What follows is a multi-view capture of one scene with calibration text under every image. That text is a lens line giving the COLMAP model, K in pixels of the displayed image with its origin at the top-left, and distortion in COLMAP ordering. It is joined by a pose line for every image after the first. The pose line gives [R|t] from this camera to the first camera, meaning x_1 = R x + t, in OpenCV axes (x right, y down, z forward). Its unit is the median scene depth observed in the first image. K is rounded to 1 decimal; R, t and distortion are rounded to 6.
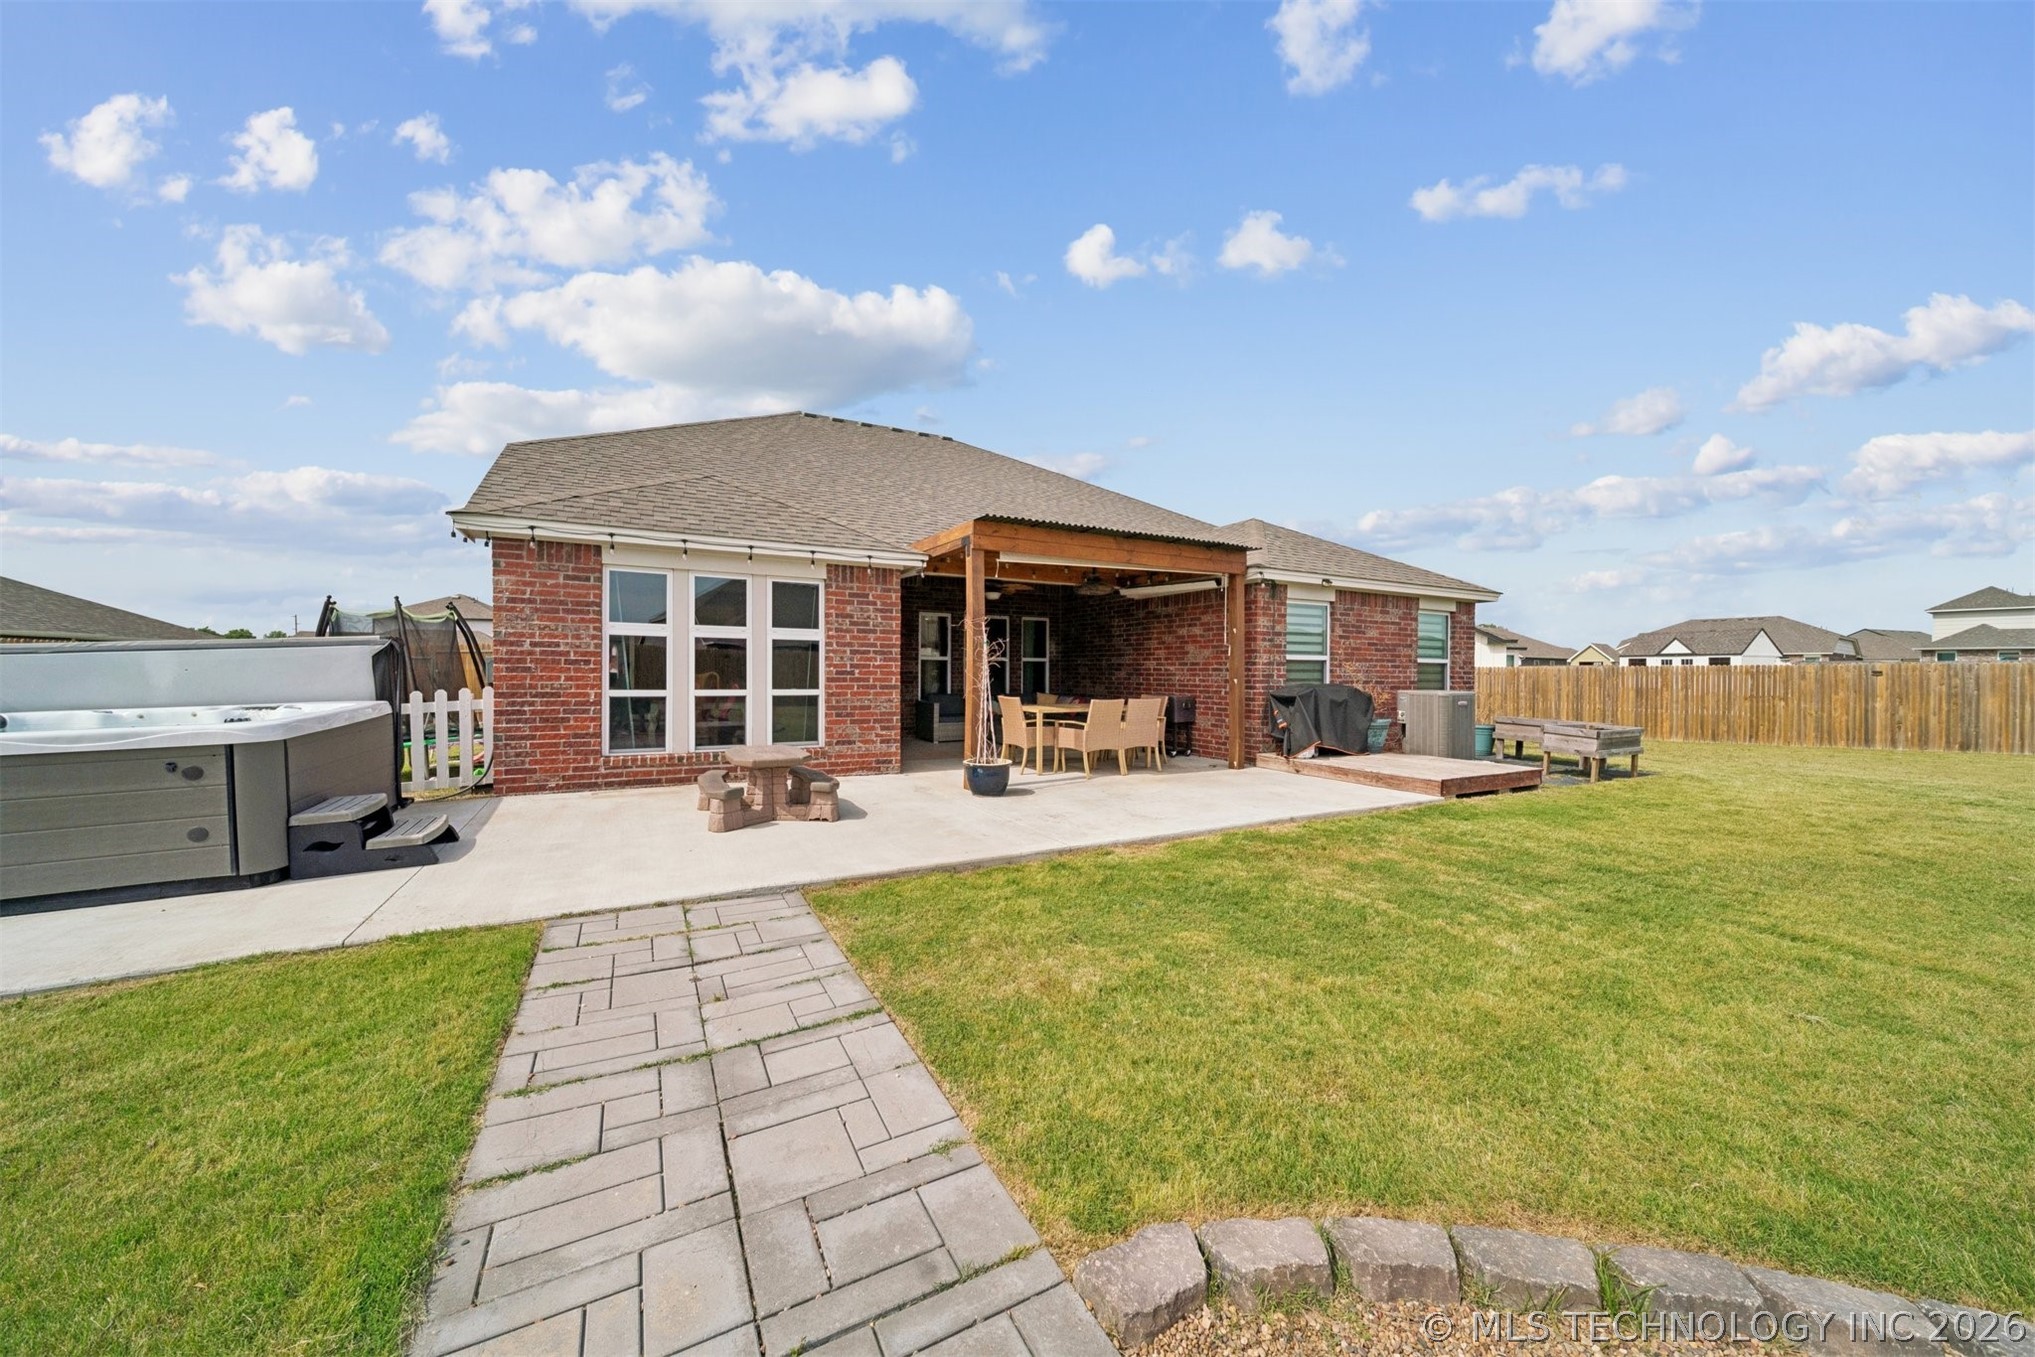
lens RADIAL K [[717.4, 0, 1024.0], [0, 717.4, 692.9], [0, 0, 1]] dist [-0.001171, -0.000269]
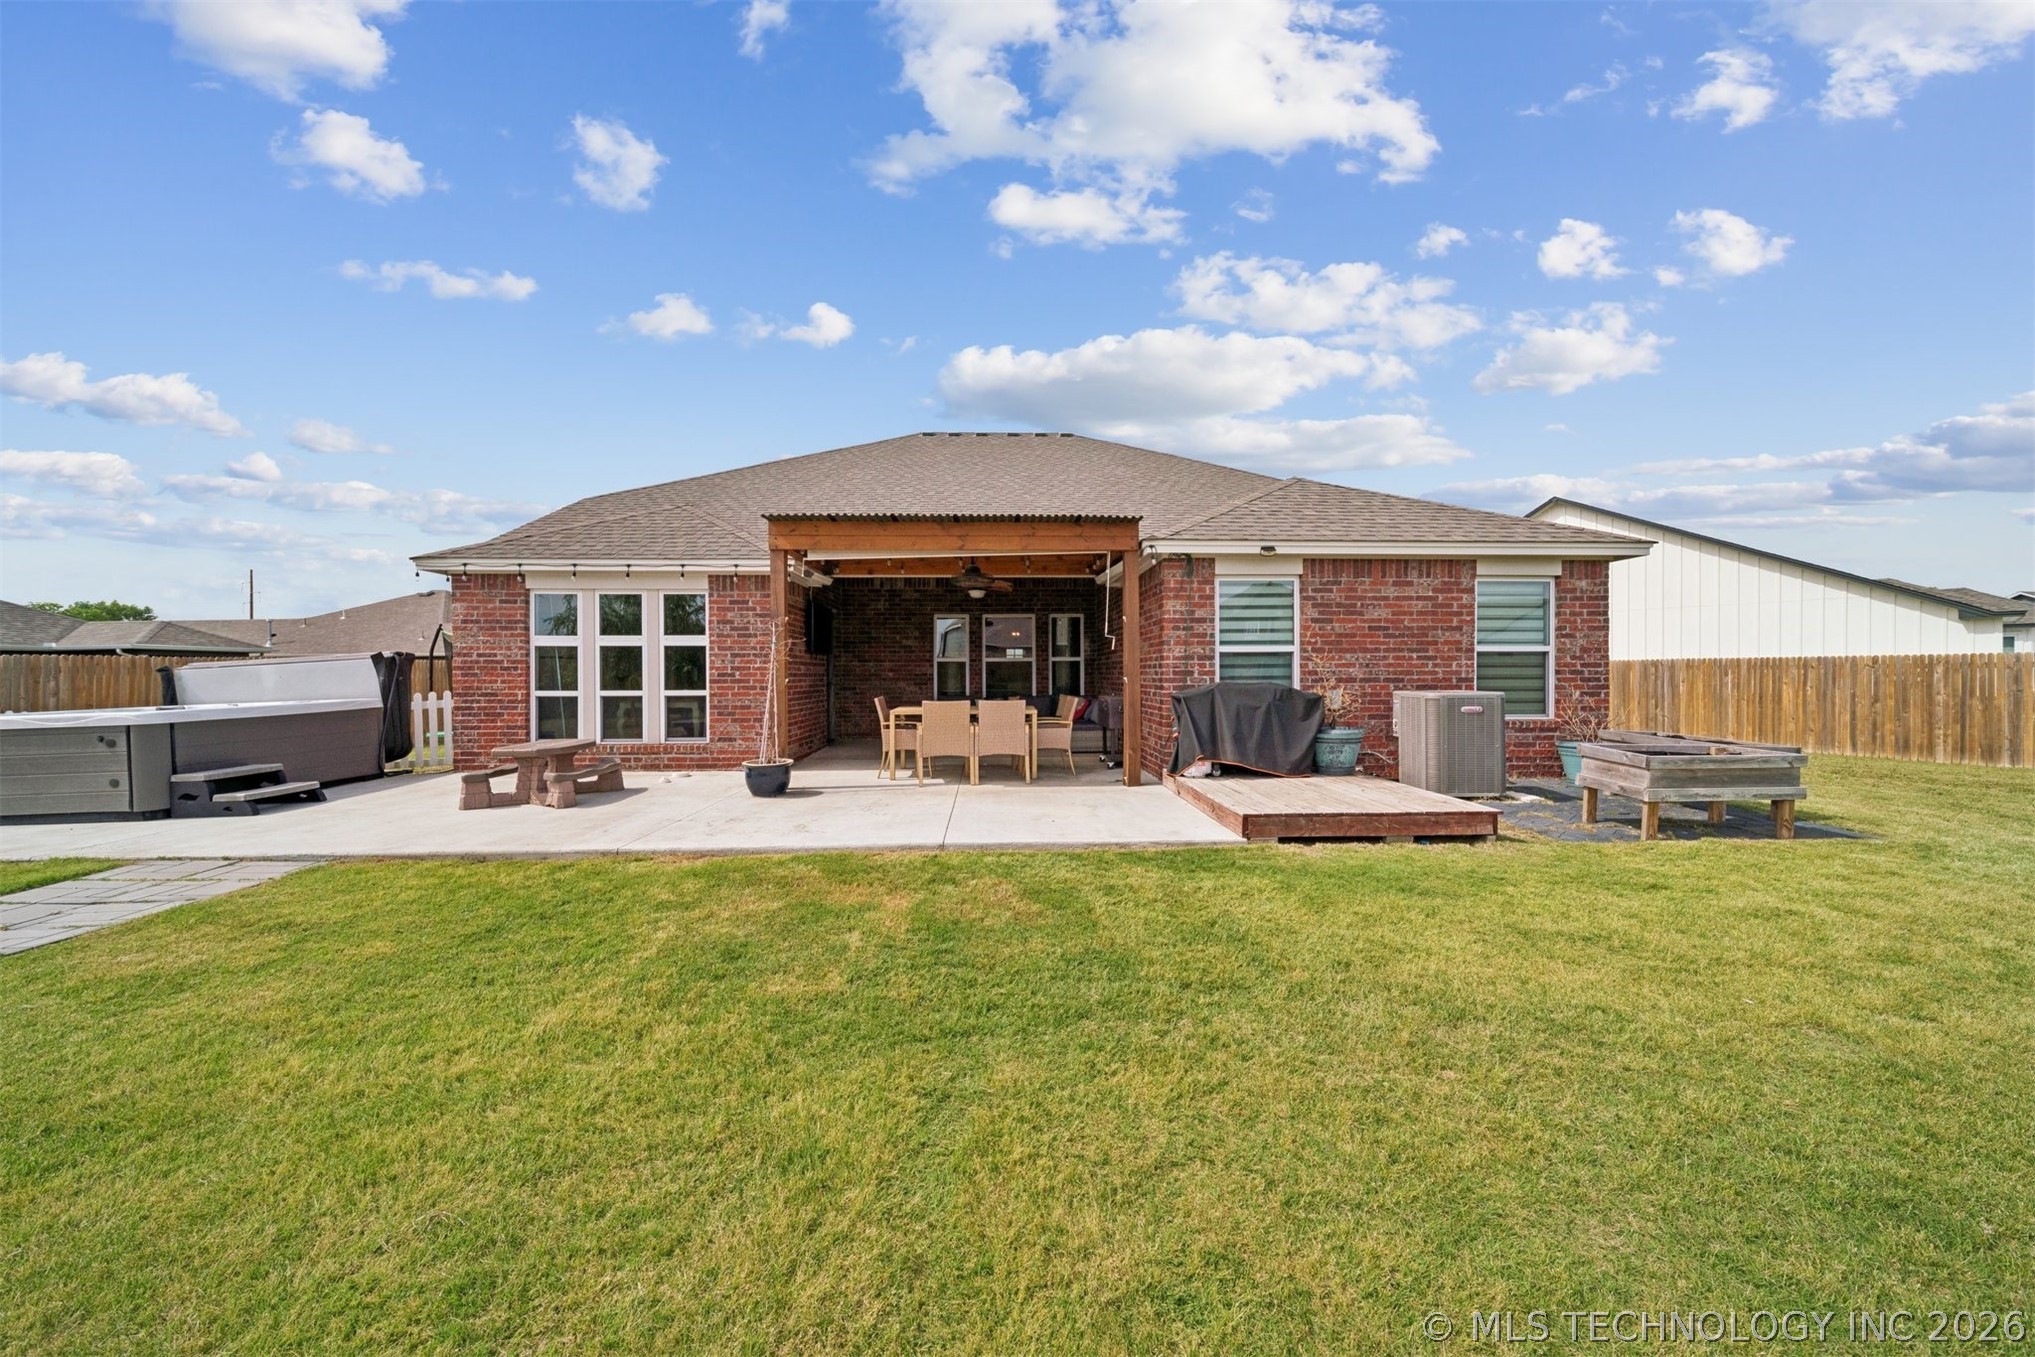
lens RADIAL K [[717.4, 0, 1024.0], [0, 717.4, 692.9], [0, 0, 1]] dist [-0.001171, -0.000269]
pose [[0.897491, -0.000026, -0.441033, 0.726546], [-0.001688, 0.999992, -0.003494, 0.002543], [0.441030, 0.003880, 0.897484, 0.266569]]
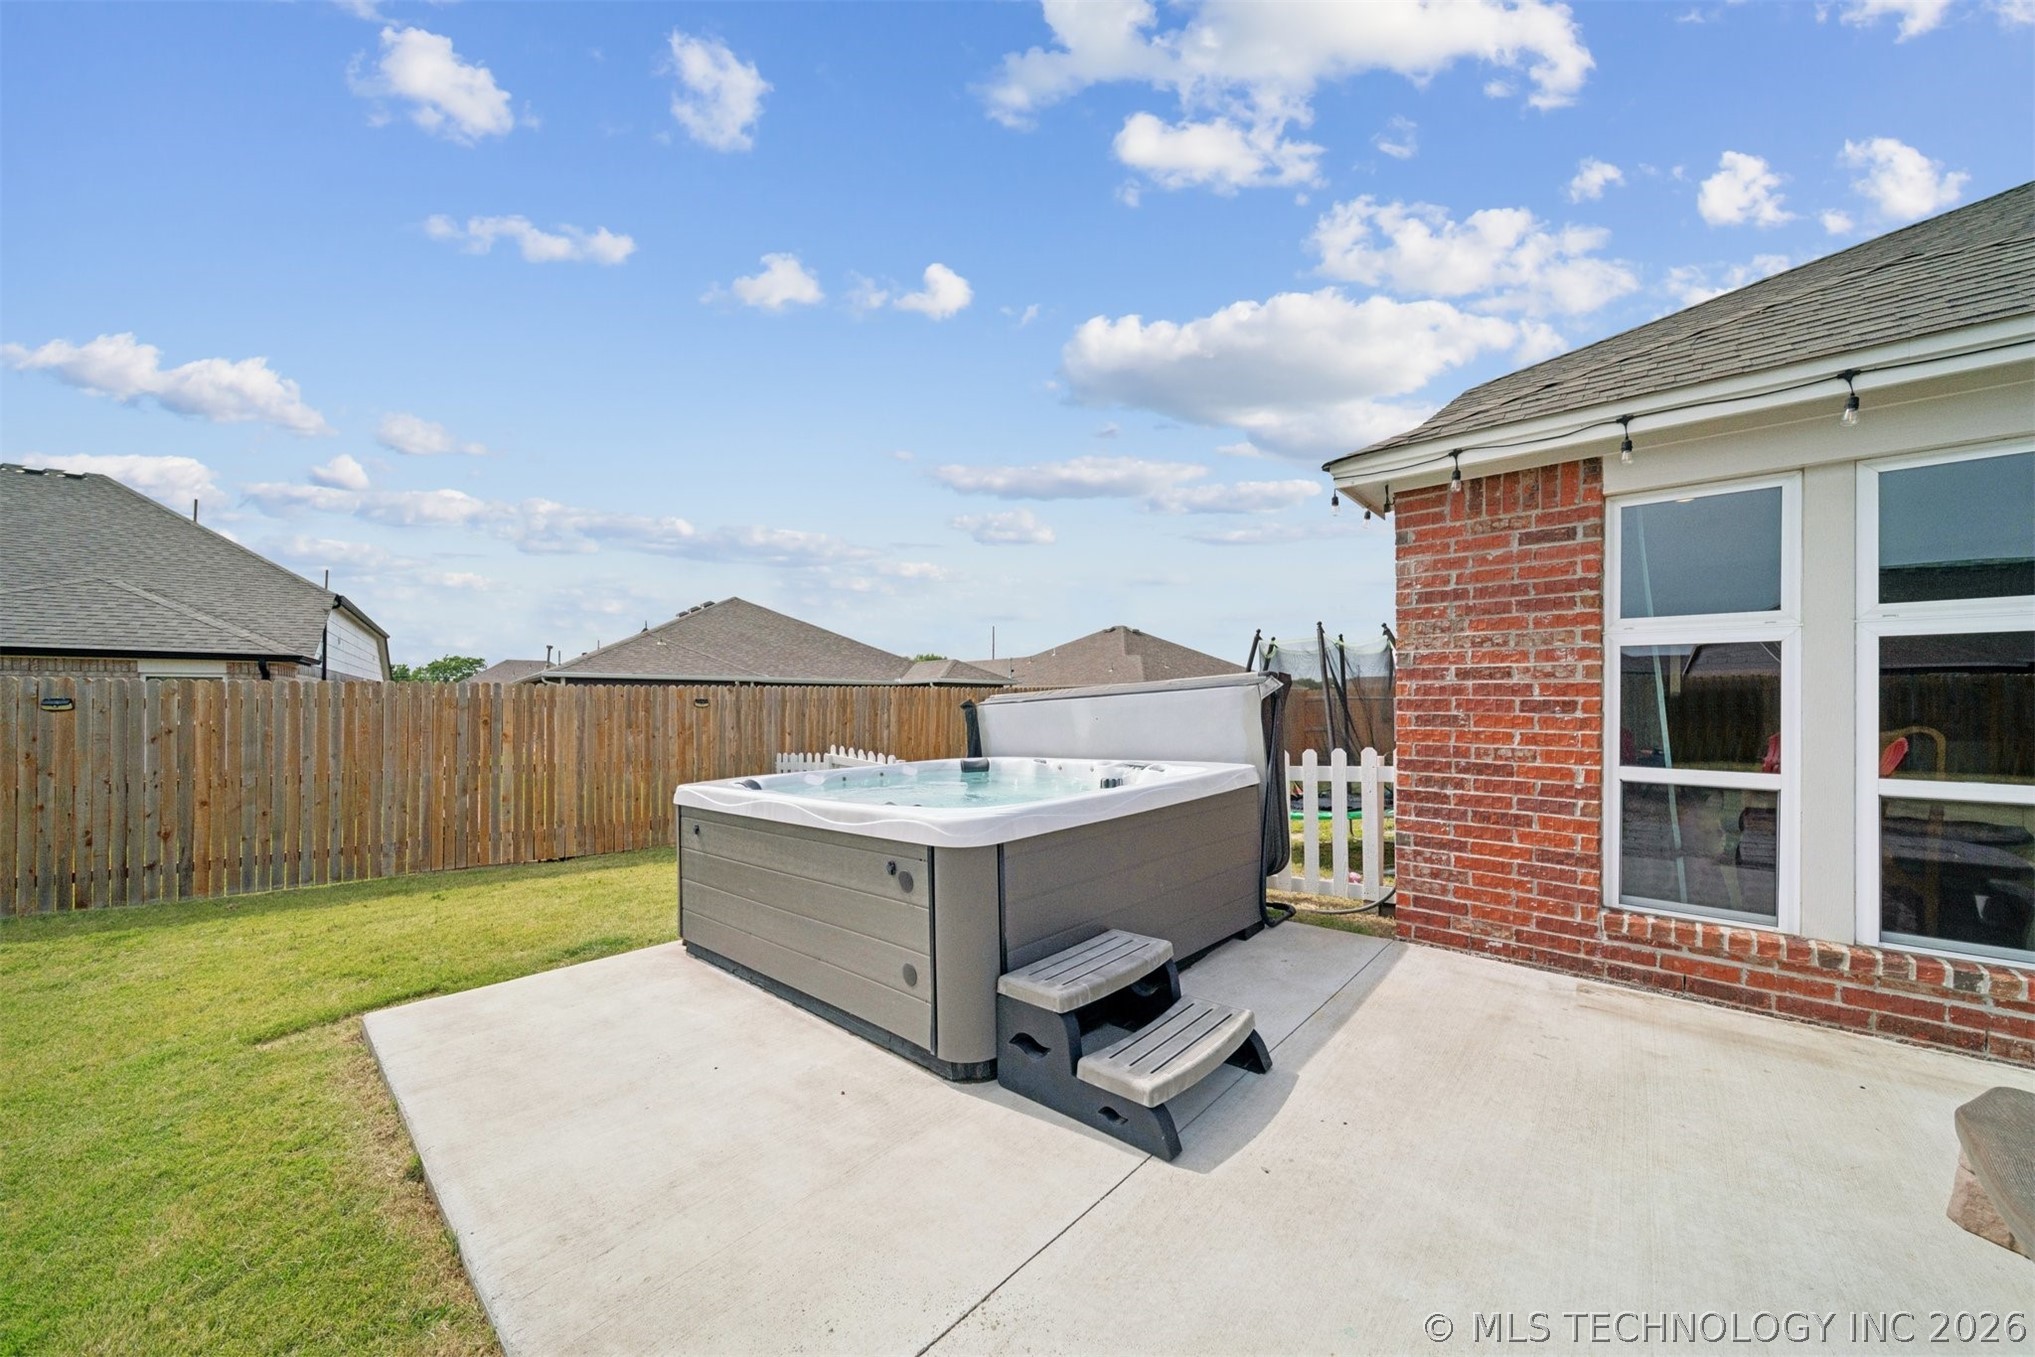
lens RADIAL K [[717.4, 0, 1024.0], [0, 717.4, 692.9], [0, 0, 1]] dist [-0.001171, -0.000269]
pose [[0.328986, -0.021077, -0.944100, -0.272049], [-0.029665, 0.999027, -0.032640, -0.025066], [0.943869, 0.038744, 0.328040, 0.491156]]
